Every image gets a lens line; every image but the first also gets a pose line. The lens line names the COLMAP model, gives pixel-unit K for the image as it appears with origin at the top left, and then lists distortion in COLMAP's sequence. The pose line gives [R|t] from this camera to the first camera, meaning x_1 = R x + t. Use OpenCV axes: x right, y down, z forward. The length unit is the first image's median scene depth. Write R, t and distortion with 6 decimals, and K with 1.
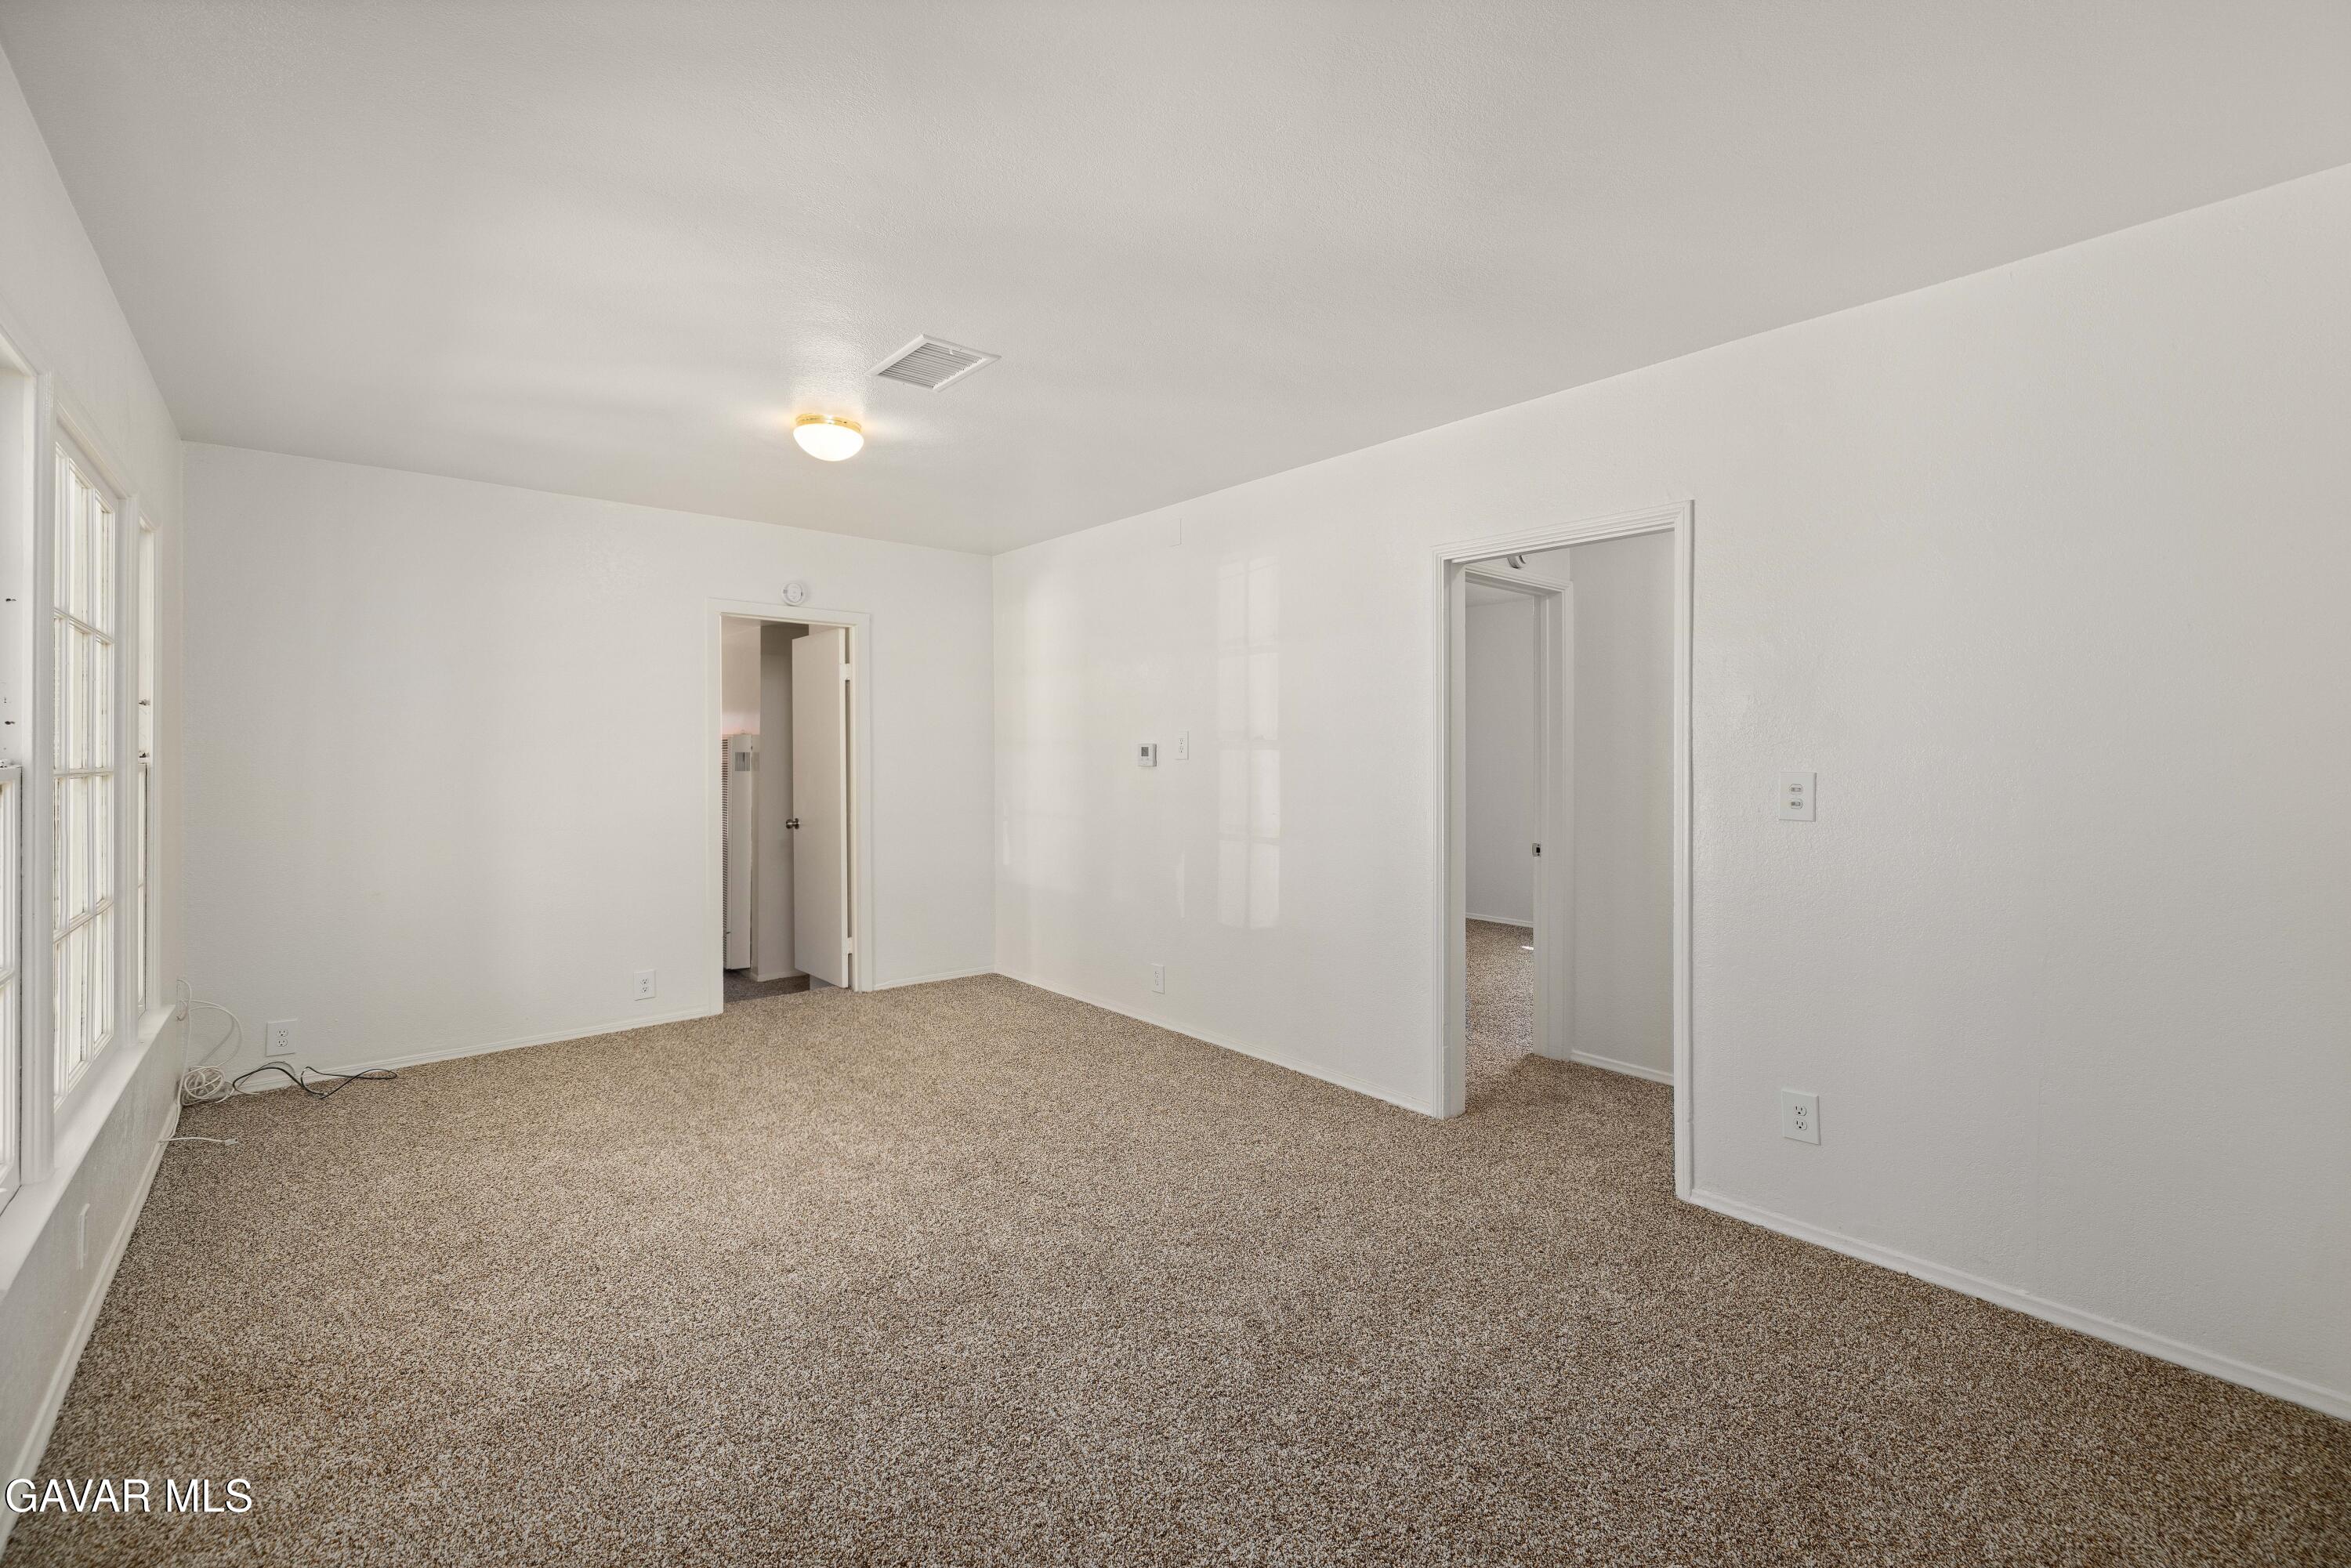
lens RADIAL K [[979.0, 0, 1172.2], [0, 979.0, 770.7], [0, 0, 1]] dist [0.000816, -0.000114]
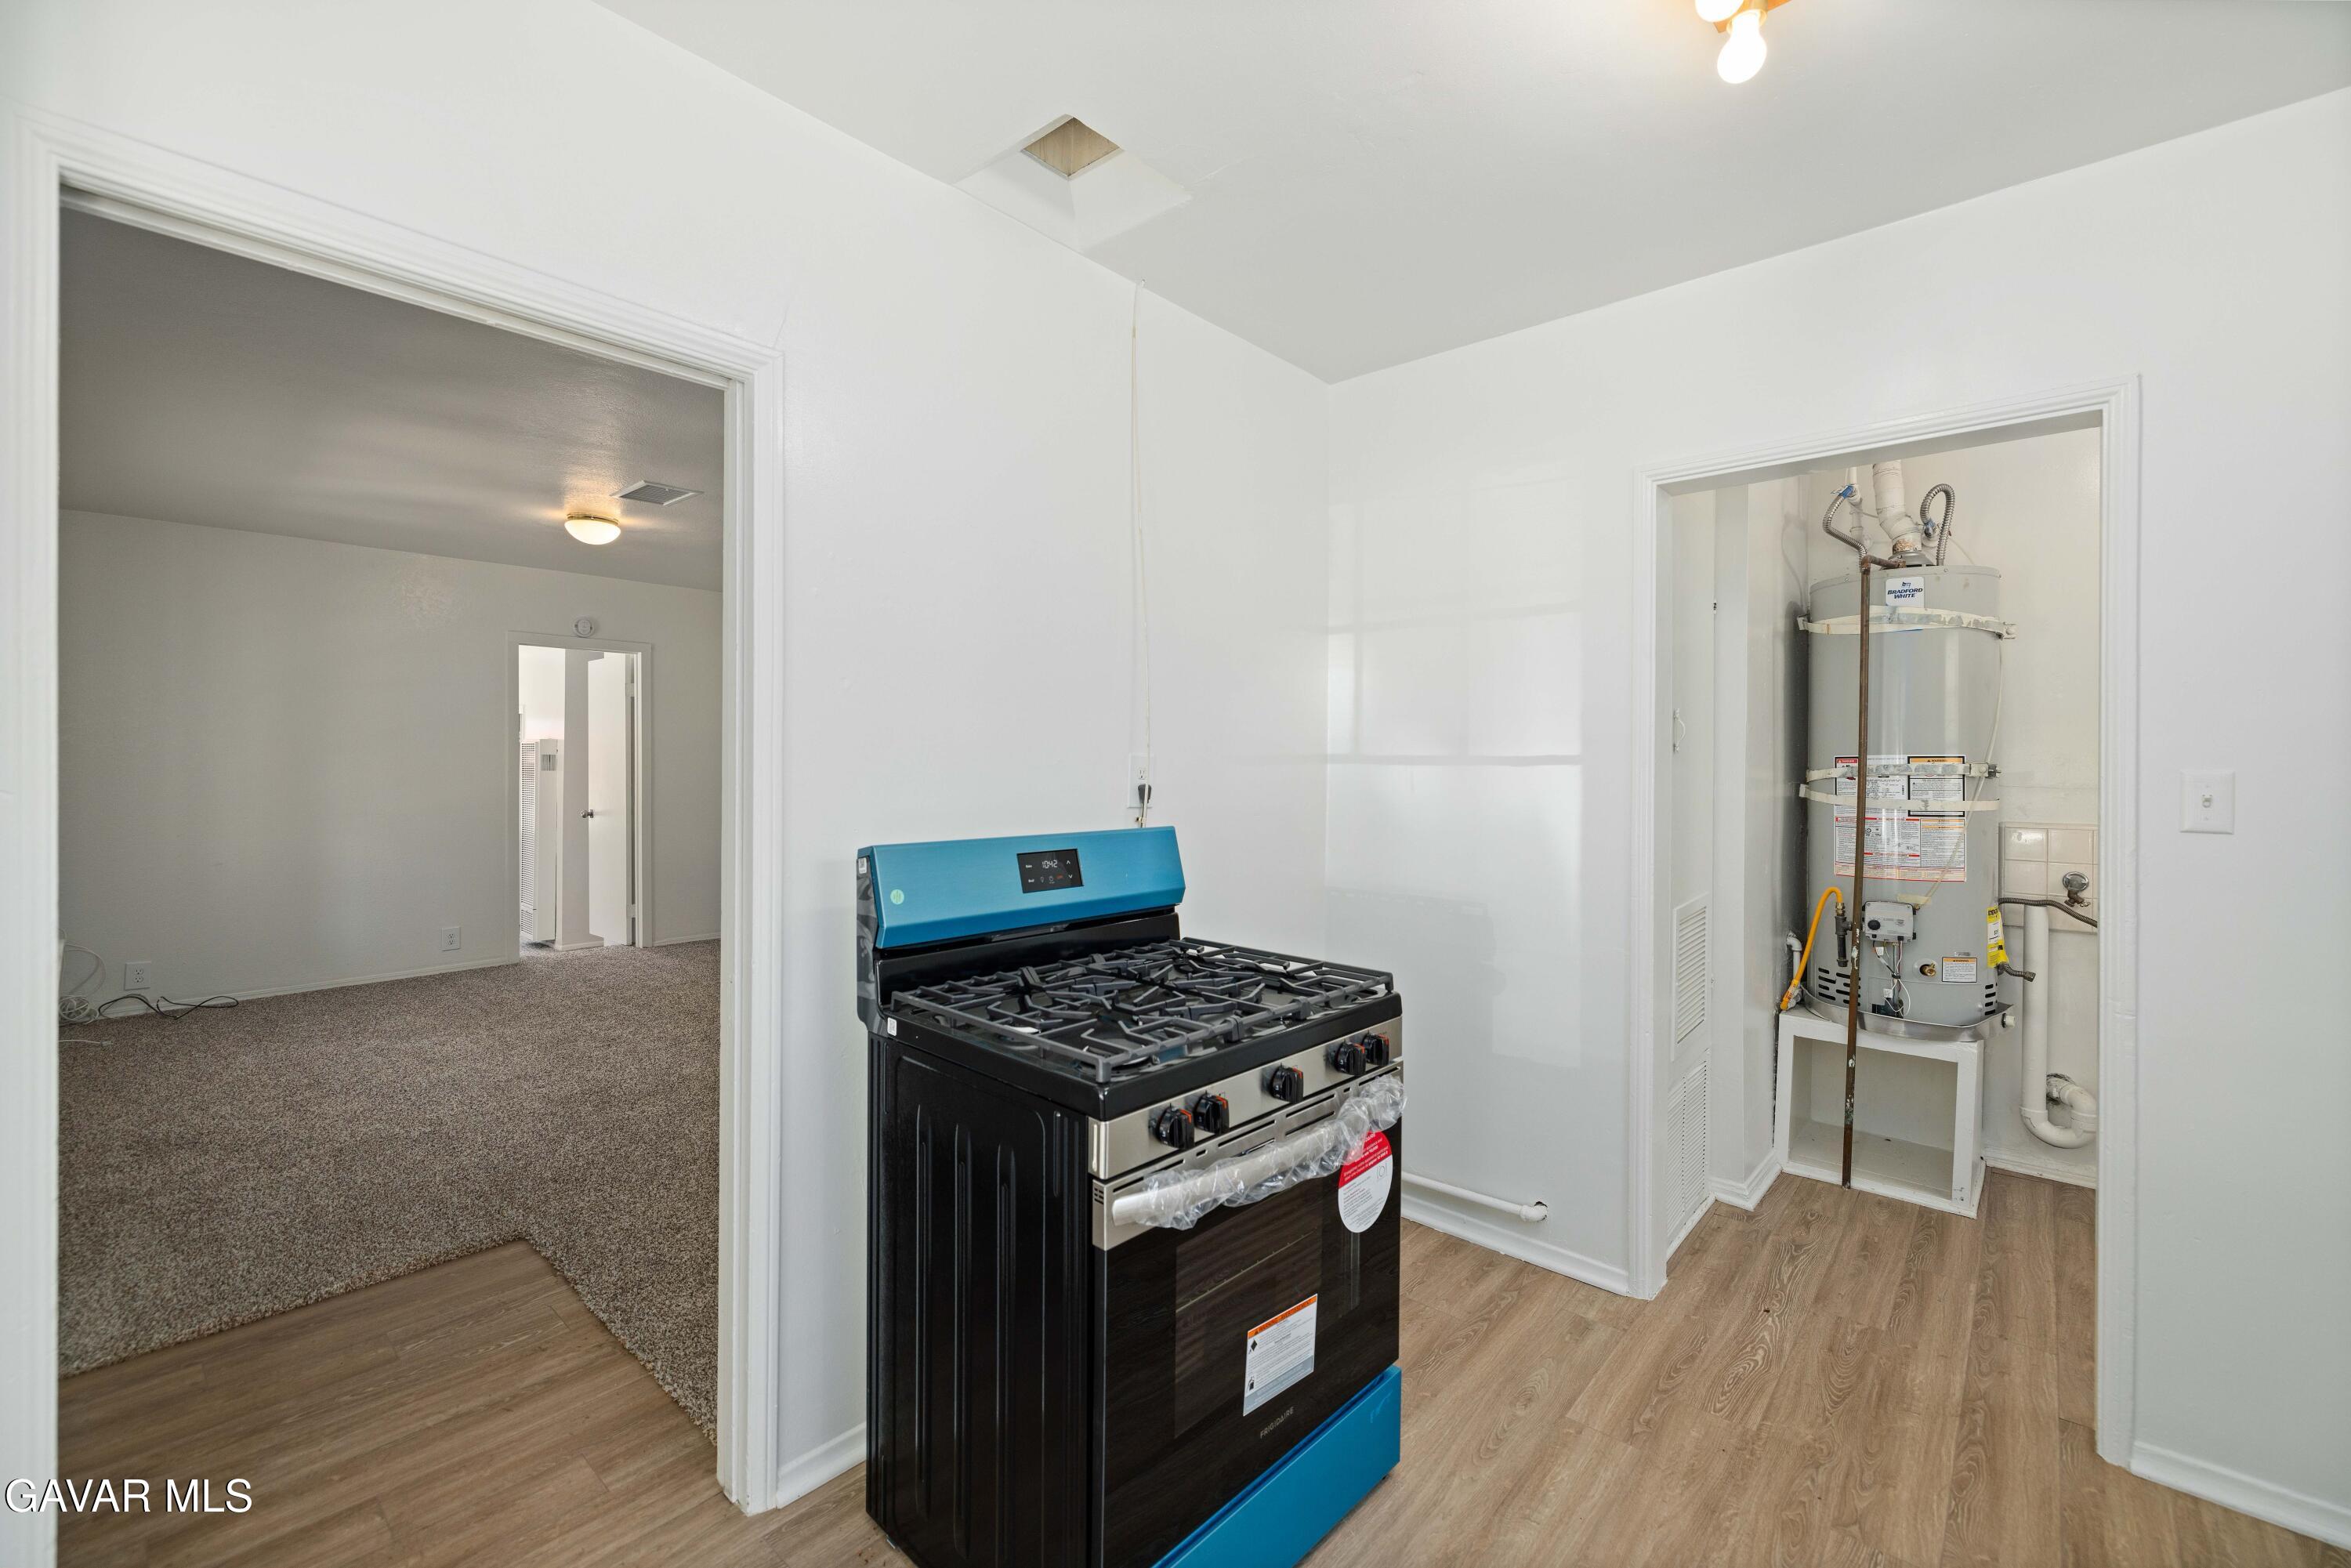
lens RADIAL K [[979.0, 0, 1178.9], [0, 979.0, 778.9], [0, 0, 1]] dist [0.000816, -0.000114]
pose [[0.991697, 0.003826, 0.128541, 0.291363], [-0.003619, 0.999992, -0.001844, 0.014365], [-0.128547, 0.001363, 0.991702, -0.475067]]
